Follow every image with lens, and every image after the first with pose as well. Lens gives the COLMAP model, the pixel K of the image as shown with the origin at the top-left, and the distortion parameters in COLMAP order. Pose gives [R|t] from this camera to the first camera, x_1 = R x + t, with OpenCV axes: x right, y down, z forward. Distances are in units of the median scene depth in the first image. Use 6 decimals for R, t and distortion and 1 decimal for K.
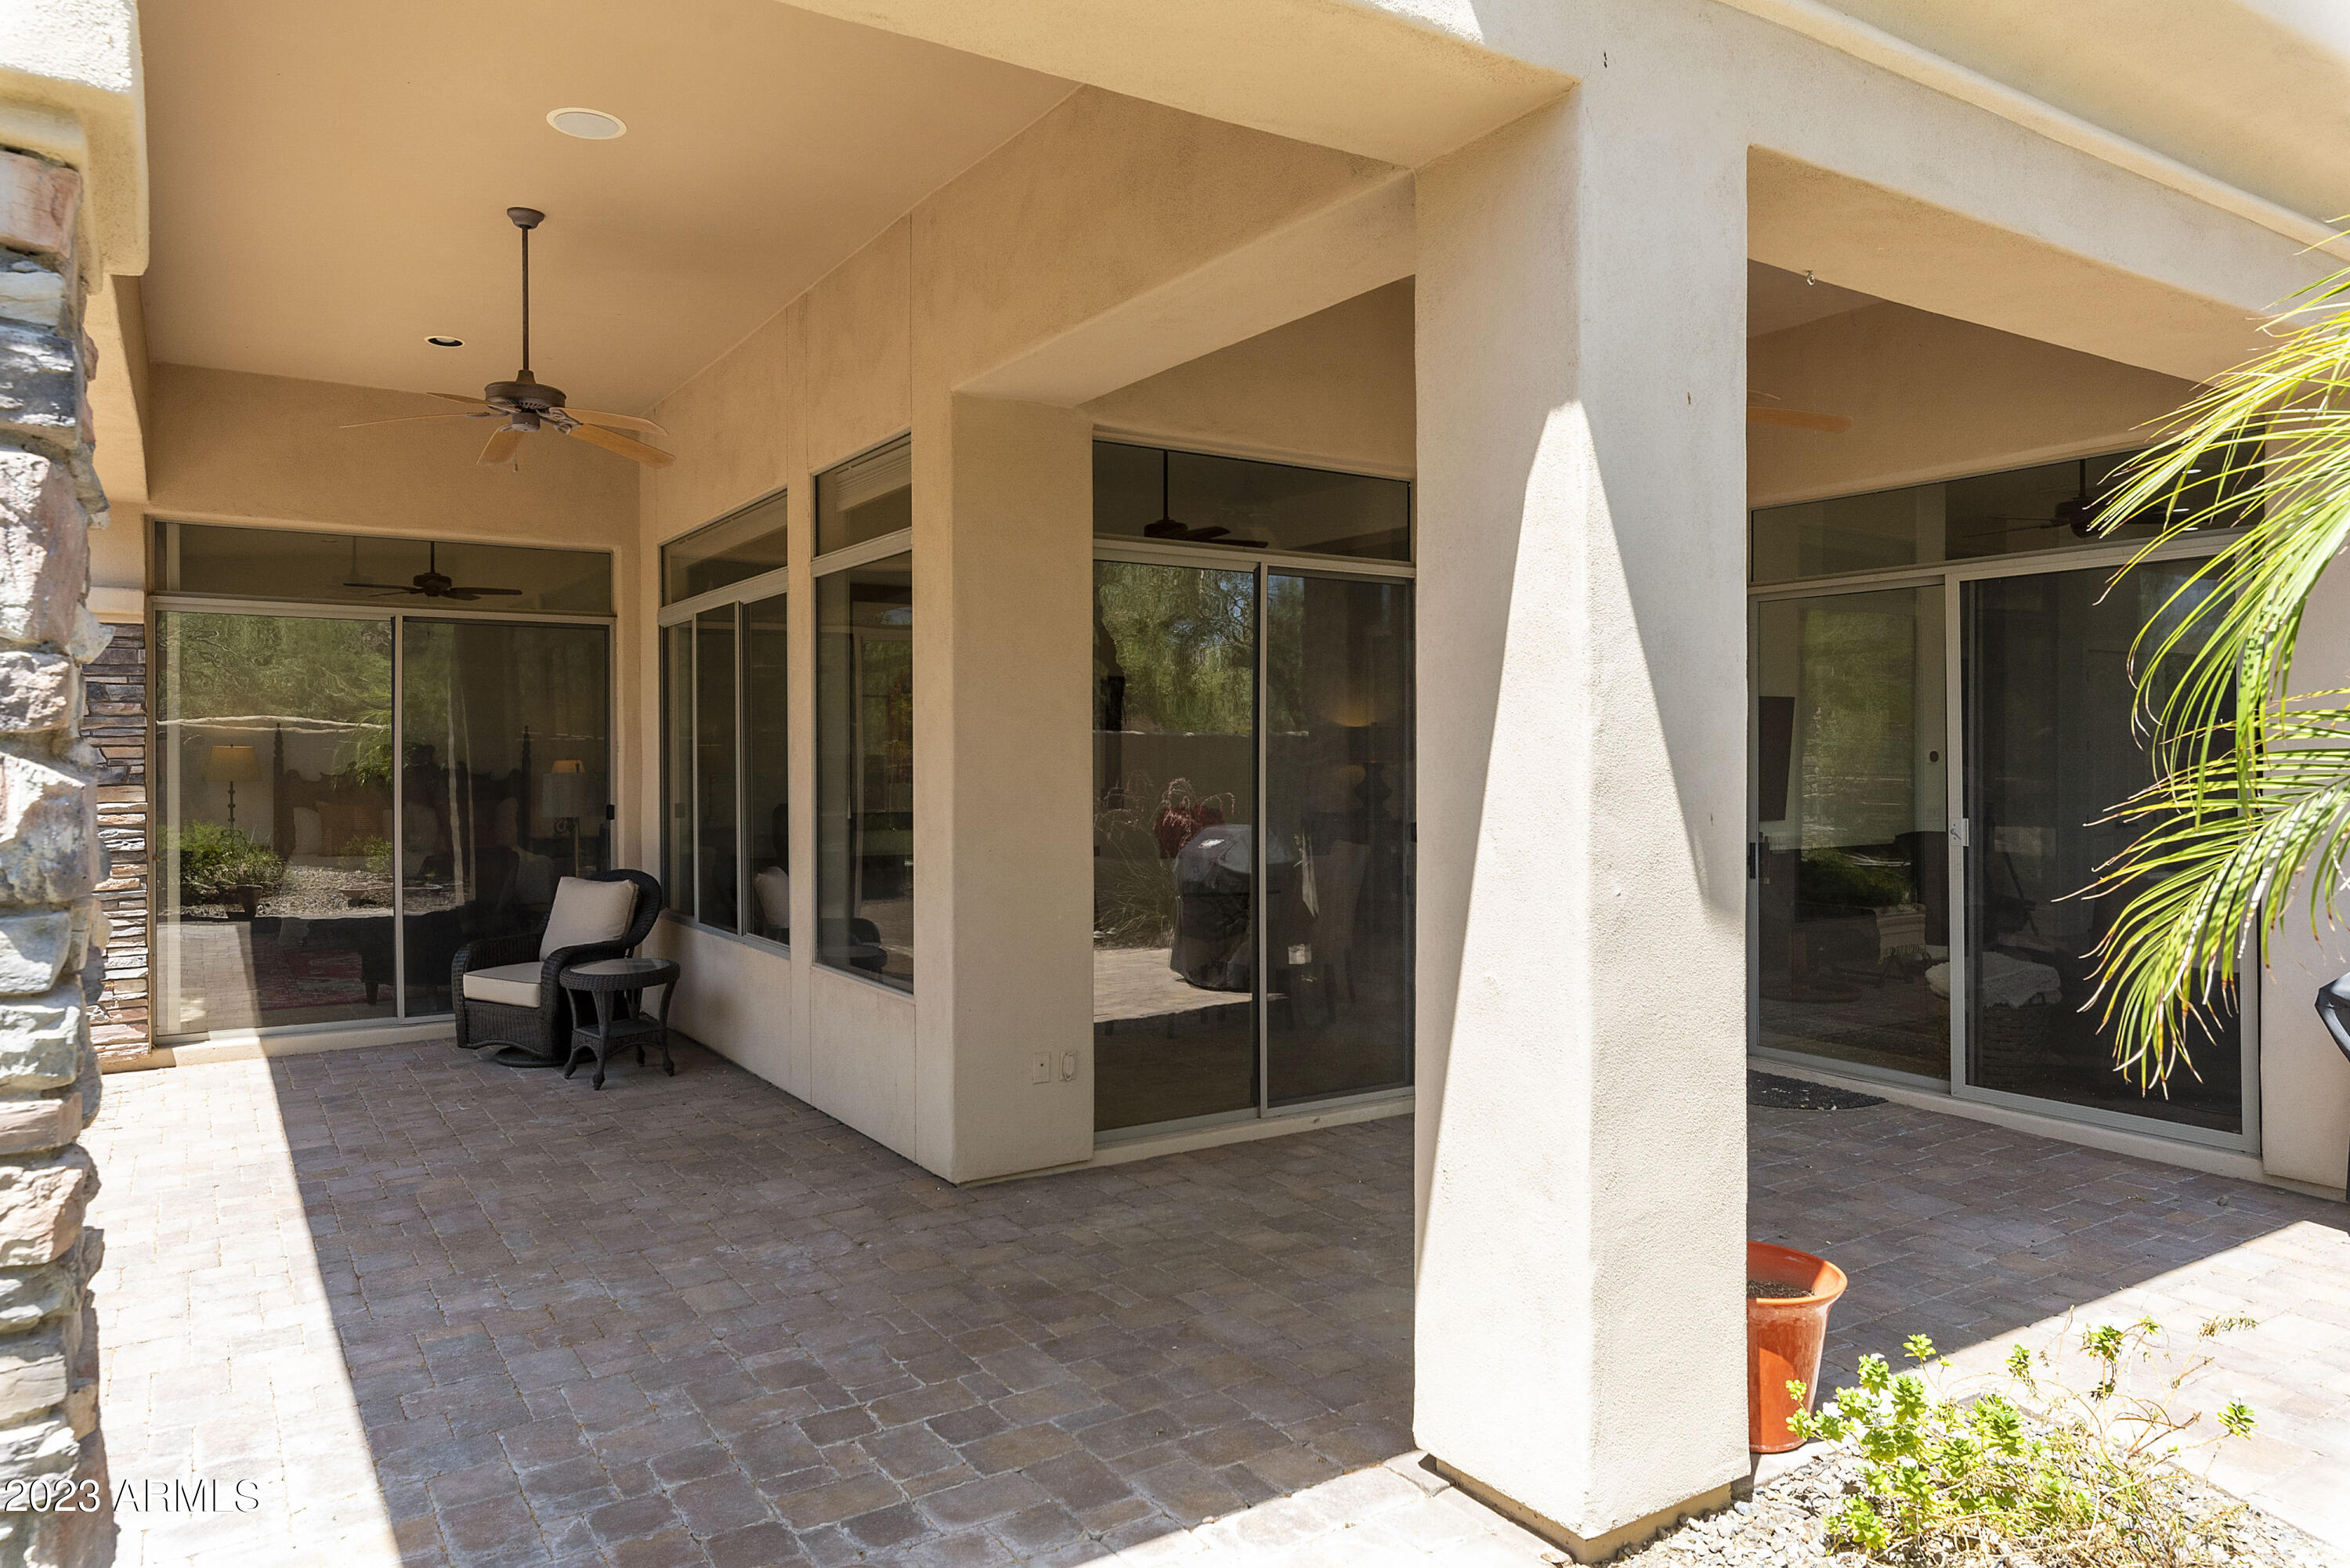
lens RADIAL K [[1538.5, 0, 1179.1], [0, 1538.5, 765.3], [0, 0, 1]] dist [0.000215, -0.000314]
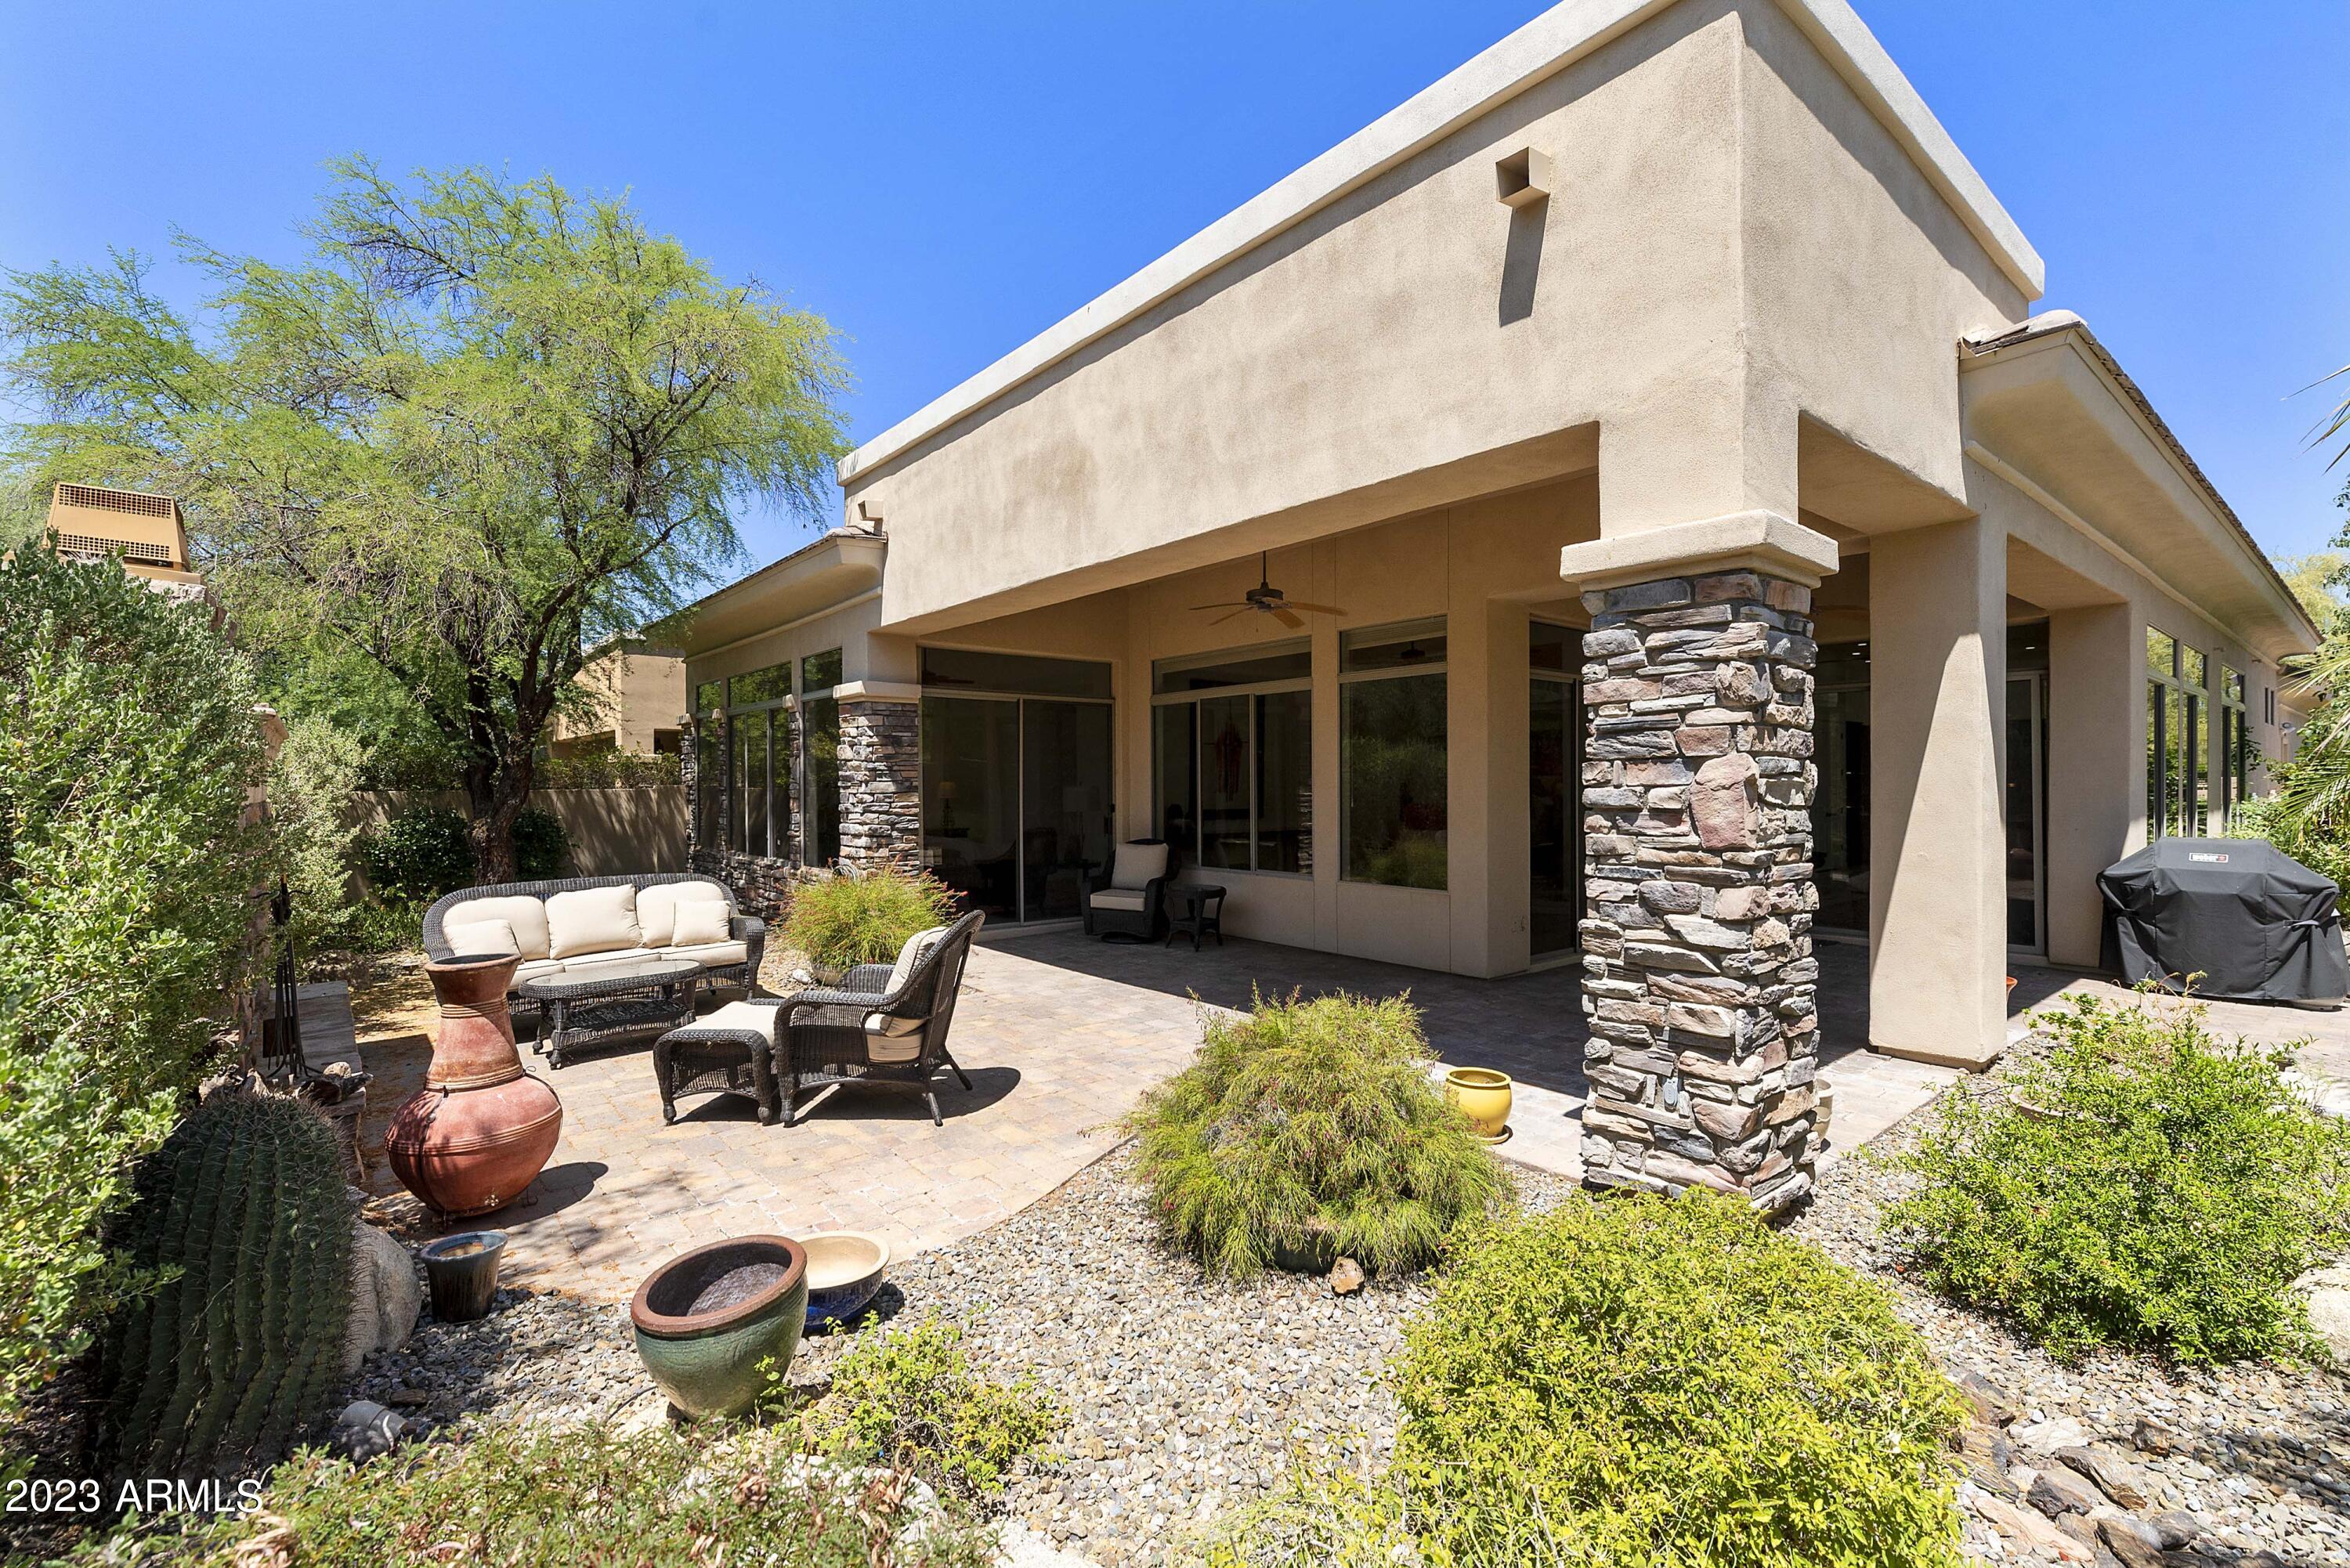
lens RADIAL K [[1029.1, 0, 1169.5], [0, 1029.1, 801.4], [0, 0, 1]] dist [0.002773, 0.000191]
pose [[0.994044, -0.003485, 0.108927, -0.682631], [0.002330, 0.999940, 0.010727, 0.015265], [-0.108958, -0.010409, 0.993992, -0.318156]]
